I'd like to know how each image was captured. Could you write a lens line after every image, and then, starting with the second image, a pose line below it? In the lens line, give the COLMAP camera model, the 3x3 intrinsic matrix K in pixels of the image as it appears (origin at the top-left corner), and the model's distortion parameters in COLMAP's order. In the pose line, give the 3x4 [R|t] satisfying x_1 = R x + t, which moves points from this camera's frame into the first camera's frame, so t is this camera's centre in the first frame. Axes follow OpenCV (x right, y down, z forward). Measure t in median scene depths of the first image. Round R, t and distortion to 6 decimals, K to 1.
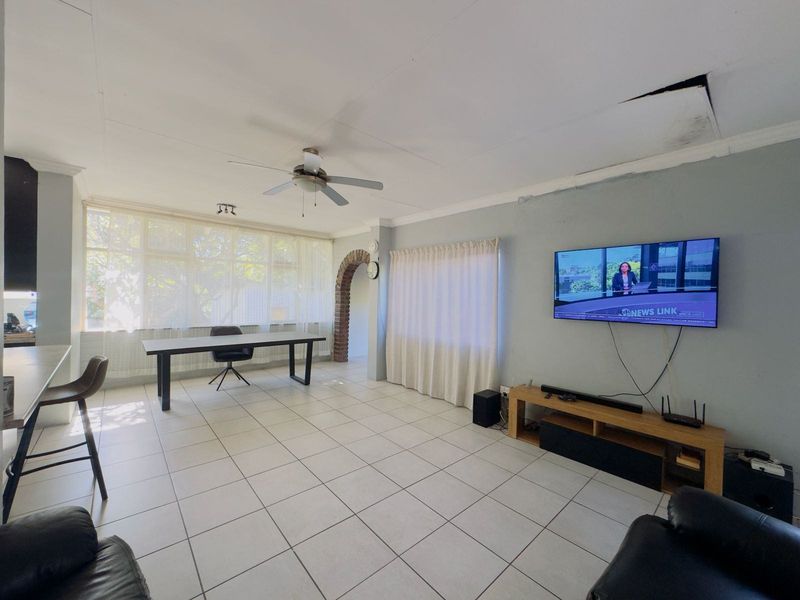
lens RADIAL K [[319.9, 0, 398.4], [0, 319.9, 299.7], [0, 0, 1]] dist [-0.003065, -0.000223]
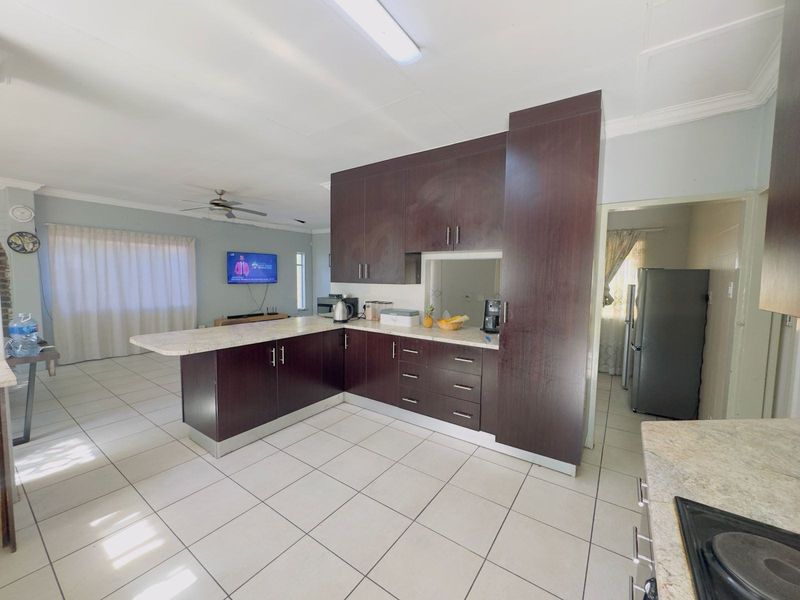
lens RADIAL K [[319.9, 0, 398.4], [0, 319.9, 299.7], [0, 0, 1]] dist [-0.003065, -0.000223]
pose [[-0.224742, -0.096250, 0.969653, -1.421414], [-0.015436, 0.995336, 0.095221, -0.045121], [-0.974296, 0.006432, -0.225180, 0.318581]]
